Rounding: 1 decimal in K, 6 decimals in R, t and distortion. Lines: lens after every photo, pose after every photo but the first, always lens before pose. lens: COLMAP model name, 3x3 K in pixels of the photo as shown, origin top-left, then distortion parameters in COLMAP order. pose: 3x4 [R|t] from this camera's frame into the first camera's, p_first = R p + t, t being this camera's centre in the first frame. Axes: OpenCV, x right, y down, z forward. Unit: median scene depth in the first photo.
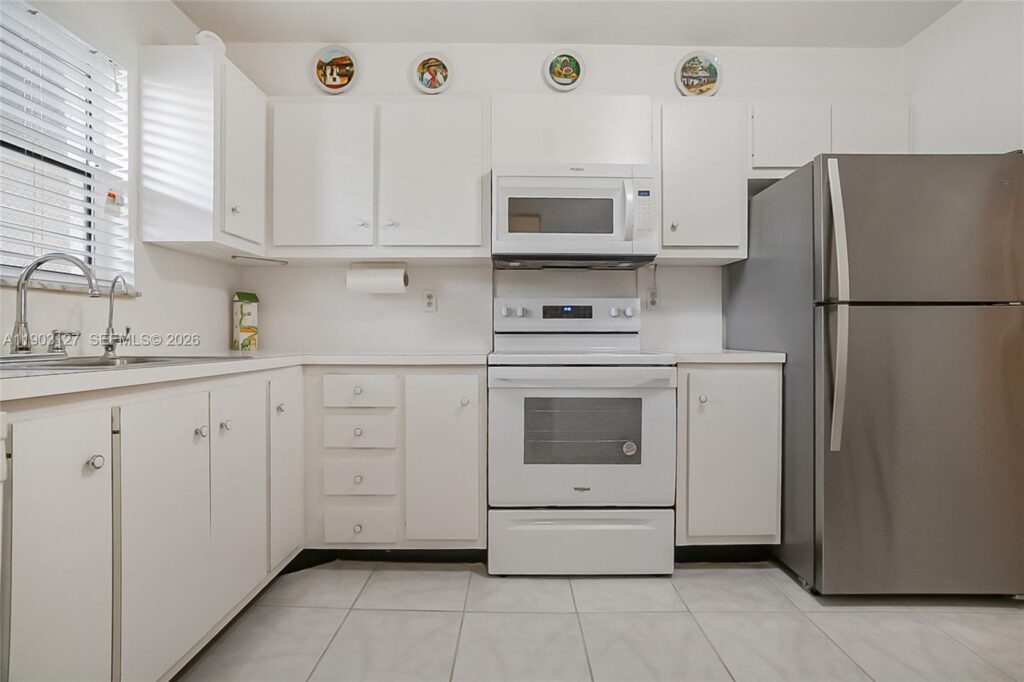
lens RADIAL K [[489.5, 0, 512.3], [0, 489.5, 329.3], [0, 0, 1]] dist [-0.032821, 0.010404]
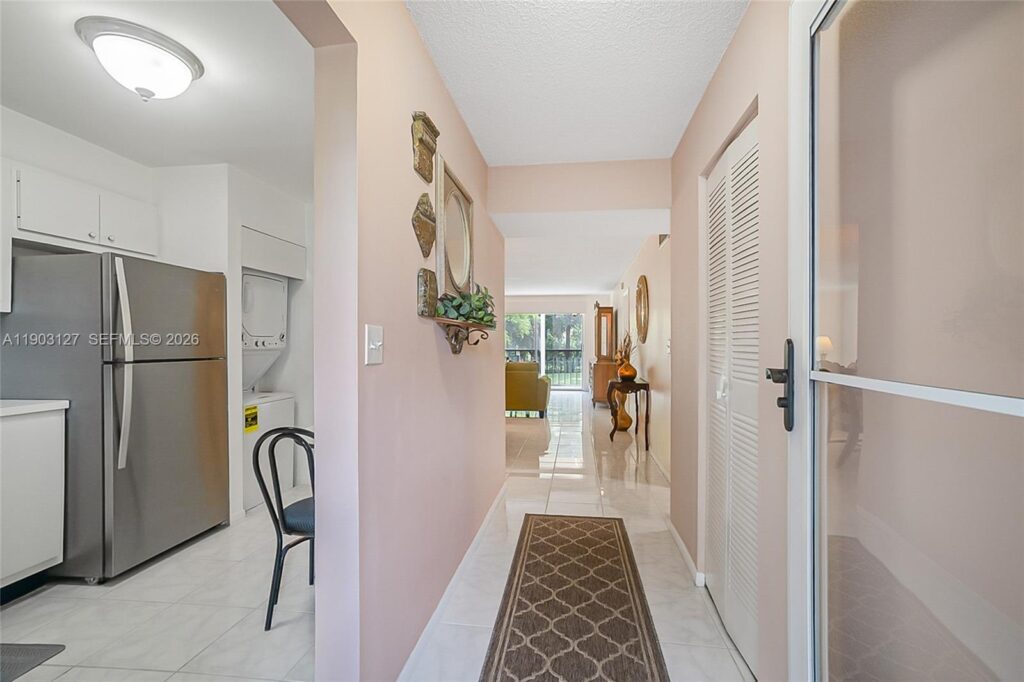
lens RADIAL K [[489.5, 0, 515.5], [0, 489.5, 344.1], [0, 0, 1]] dist [-0.032821, 0.010404]
pose [[0.125226, 0.003070, 0.992124, -0.538755], [0.005778, 0.999976, -0.003824, -0.089370], [-0.992111, 0.006211, 0.125205, -0.289528]]
